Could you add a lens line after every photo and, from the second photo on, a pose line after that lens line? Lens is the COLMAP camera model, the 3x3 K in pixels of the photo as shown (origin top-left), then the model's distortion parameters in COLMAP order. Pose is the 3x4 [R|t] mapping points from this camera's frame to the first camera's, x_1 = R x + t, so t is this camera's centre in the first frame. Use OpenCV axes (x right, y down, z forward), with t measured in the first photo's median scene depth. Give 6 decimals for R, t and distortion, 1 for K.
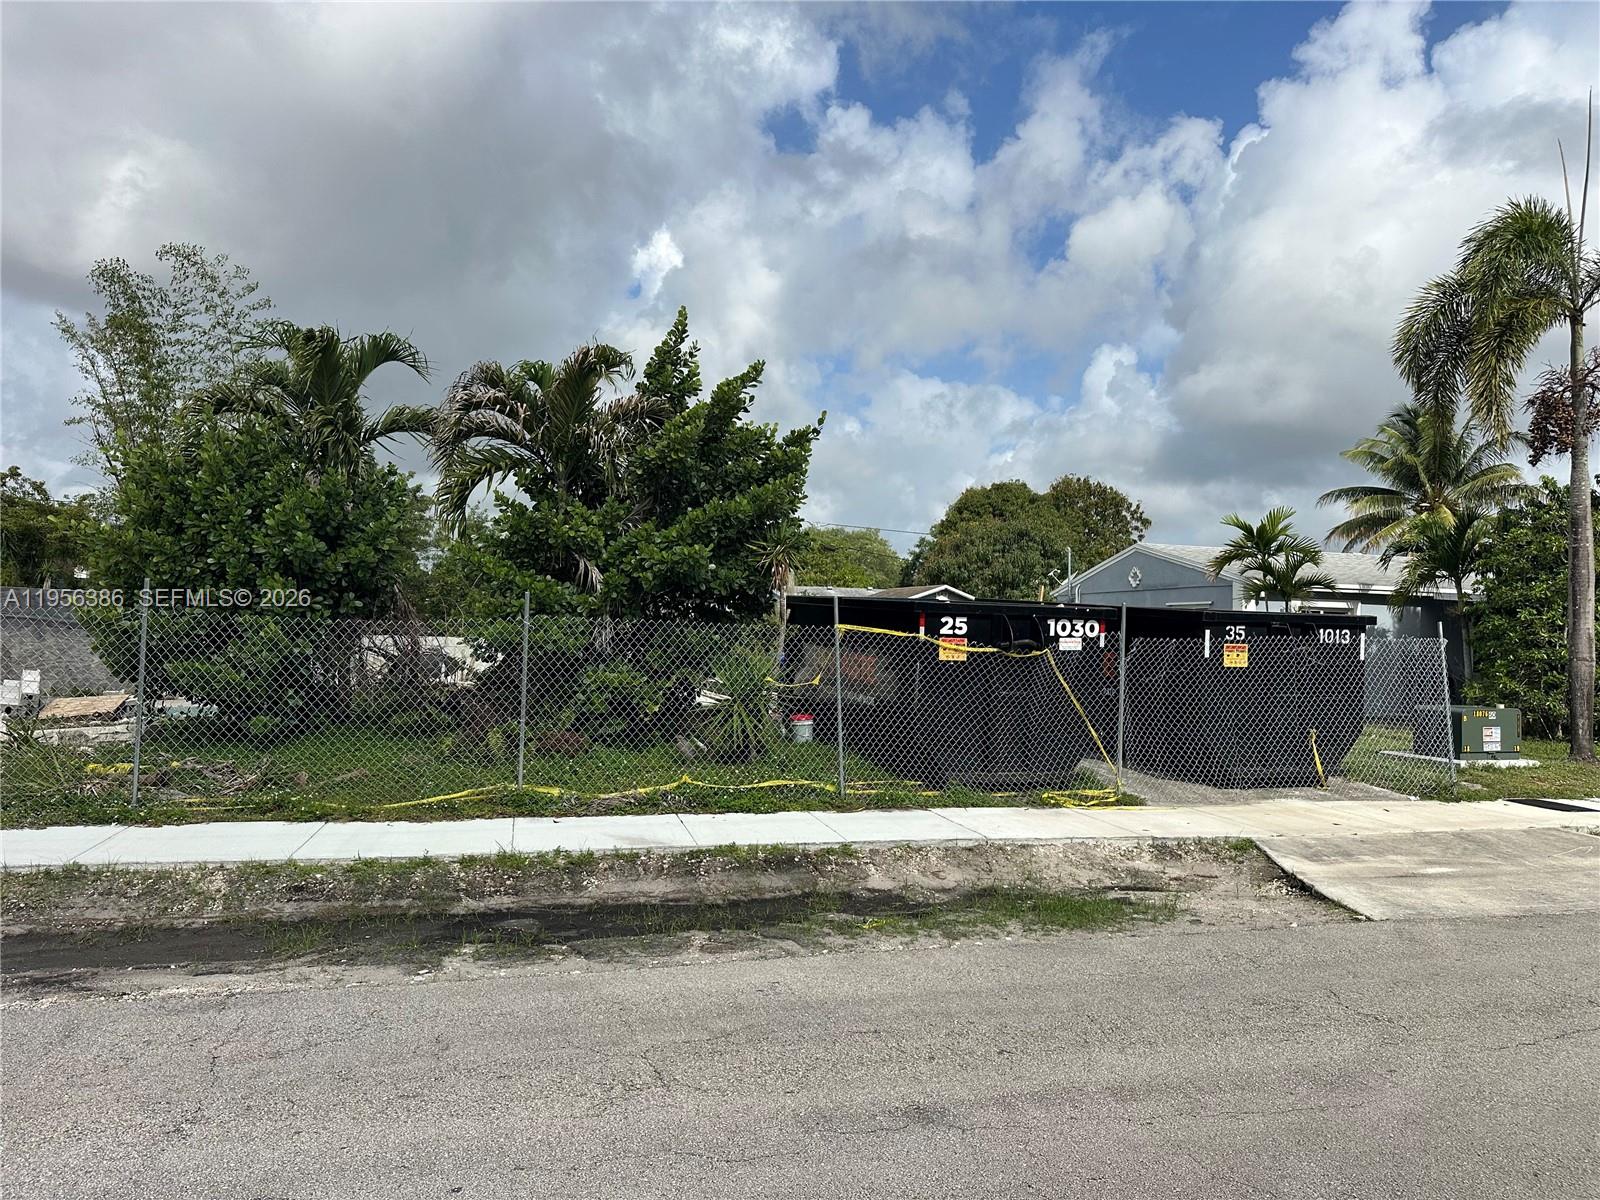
lens RADIAL K [[1120.6, 0, 825.8], [0, 1120.6, 595.5], [0, 0, 1]] dist [0.086456, -0.118008]
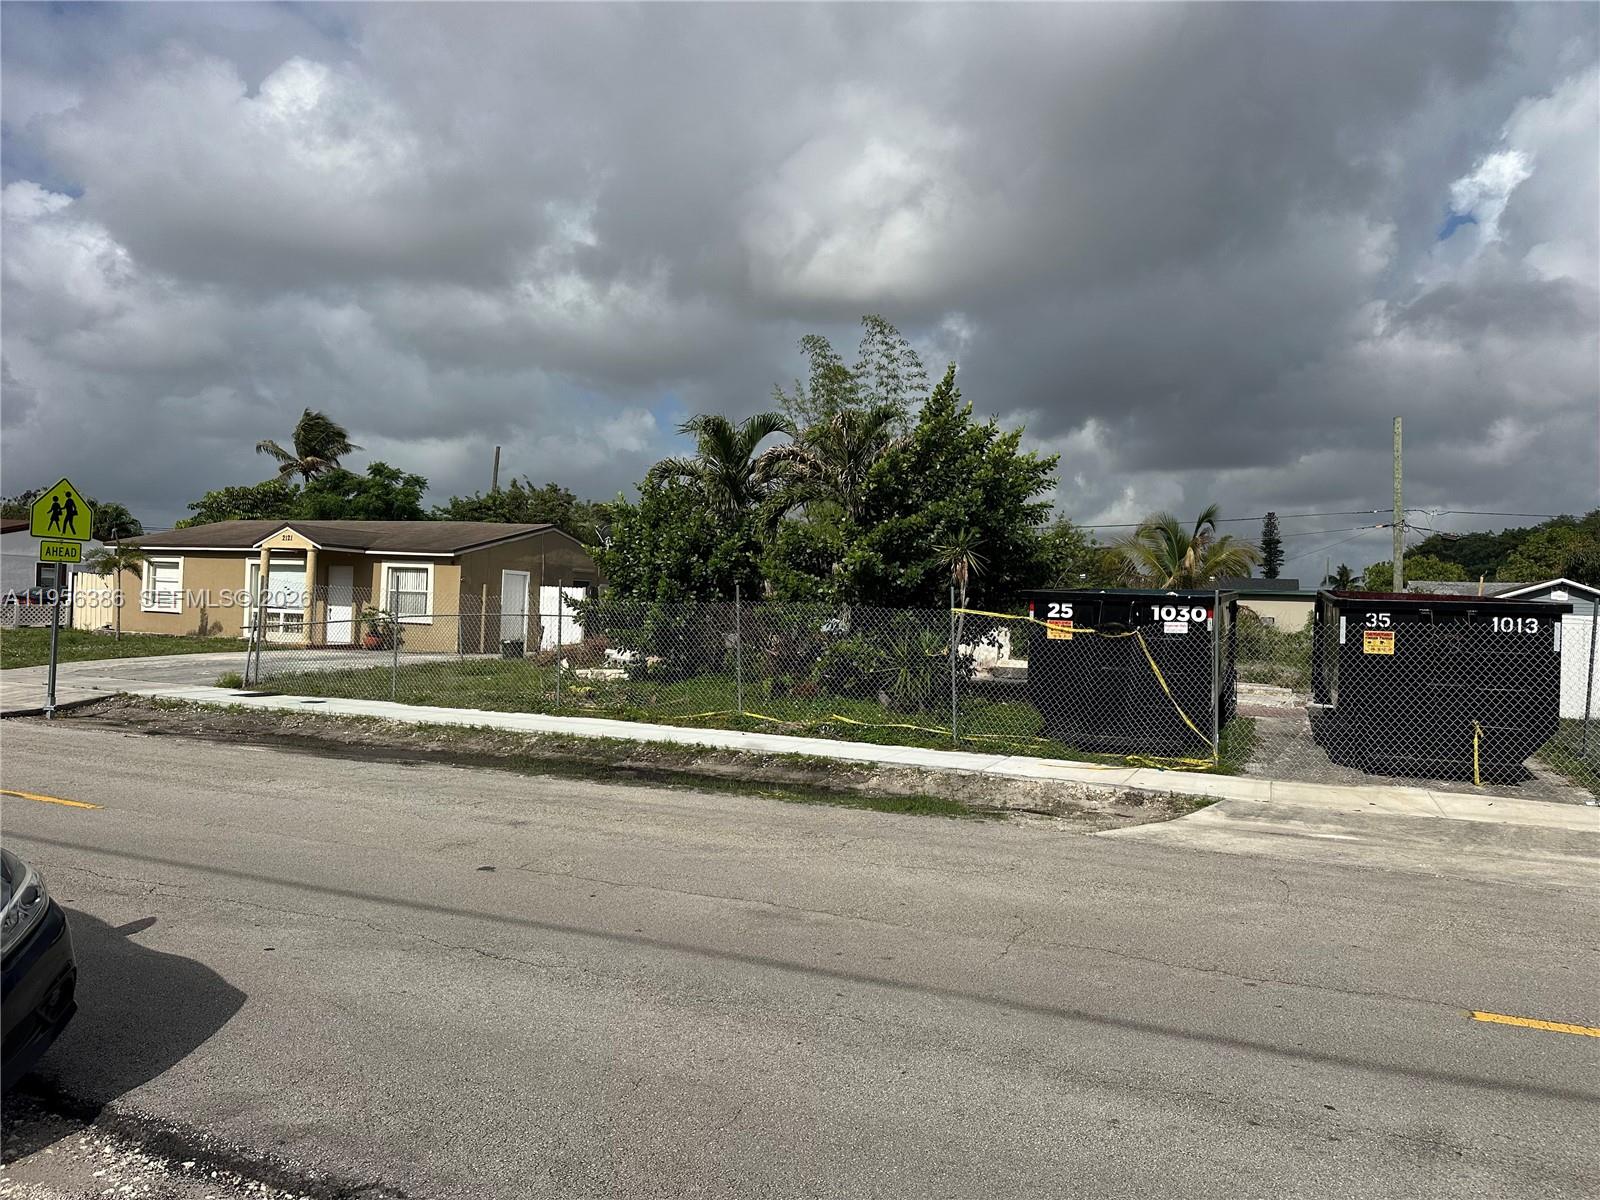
lens RADIAL K [[1113.2, 0, 806.0], [0, 1113.2, 593.1], [0, 0, 1]] dist [0.150829, -0.256025]
pose [[0.775849, -0.007238, -0.630878, 0.643172], [0.004436, 0.999972, -0.006018, 0.013929], [0.630903, 0.001870, 0.775859, -0.106383]]
